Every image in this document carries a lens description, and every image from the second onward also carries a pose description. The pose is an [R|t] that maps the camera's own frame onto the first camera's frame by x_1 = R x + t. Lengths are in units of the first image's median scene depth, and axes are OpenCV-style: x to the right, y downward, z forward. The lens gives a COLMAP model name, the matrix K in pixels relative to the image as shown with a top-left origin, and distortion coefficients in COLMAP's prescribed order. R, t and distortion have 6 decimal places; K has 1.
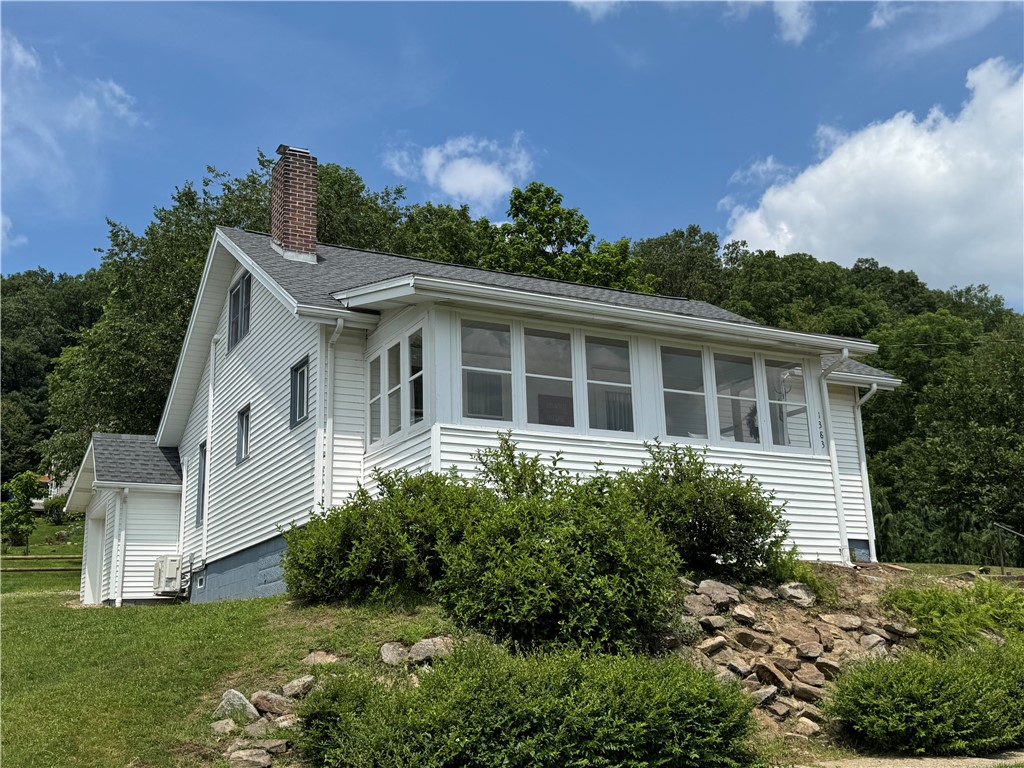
lens RADIAL K [[1108.3, 0, 512.0], [0, 1108.3, 384.0], [0, 0, 1]] dist [-0.009916, -0.001958]
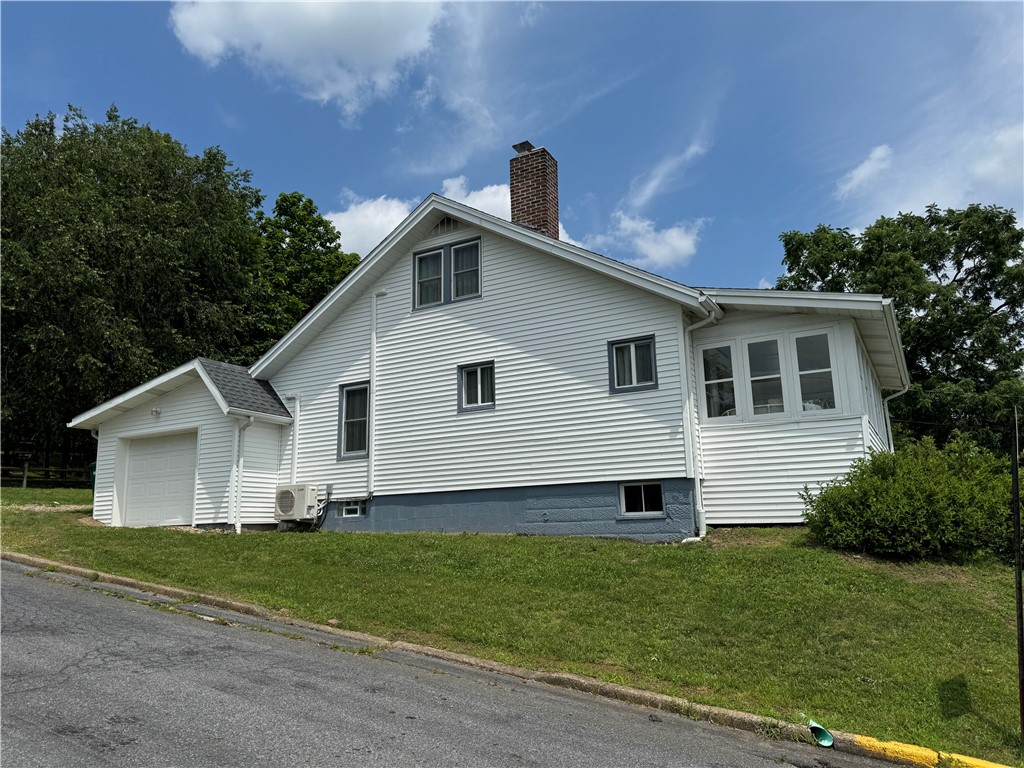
lens RADIAL K [[722.9, 0, 512.0], [0, 722.9, 384.0], [0, 0, 1]] dist [-0.004511, -0.002000]
pose [[0.844813, 0.110939, 0.523435, -0.527790], [-0.131879, 0.991262, 0.002757, 0.030332], [-0.518555, -0.071359, 0.852061, 0.312966]]
